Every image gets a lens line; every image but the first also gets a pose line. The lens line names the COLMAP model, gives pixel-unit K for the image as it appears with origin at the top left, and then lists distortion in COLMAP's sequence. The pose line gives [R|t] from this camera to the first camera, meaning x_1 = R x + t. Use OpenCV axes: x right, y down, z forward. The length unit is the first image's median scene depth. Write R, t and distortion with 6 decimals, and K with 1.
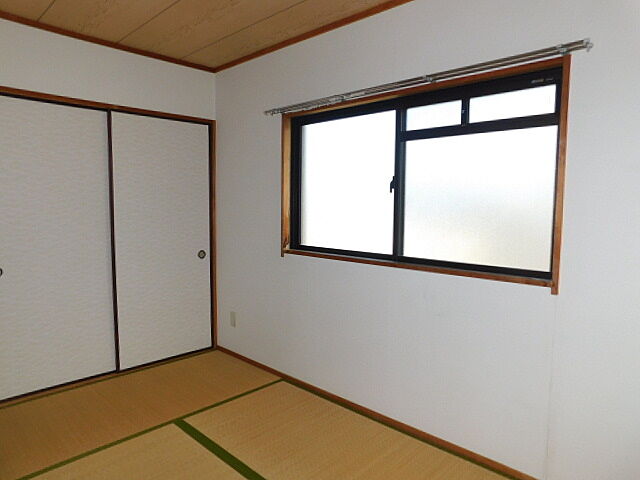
lens RADIAL K [[441.4, 0, 320.0], [0, 441.4, 240.0], [0, 0, 1]] dist [-0.005067, 0.000083]
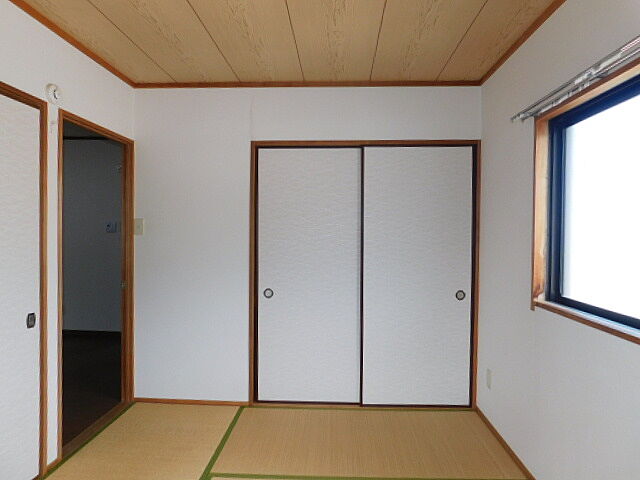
lens RADIAL K [[435.6, 0, 320.0], [0, 435.6, 240.0], [0, 0, 1]] dist [-0.041338, -0.000147]
pose [[0.658482, 0.008797, -0.752545, 0.214041], [-0.060893, 0.997276, -0.041624, -0.026232], [0.750129, 0.073233, 0.657224, 0.260072]]
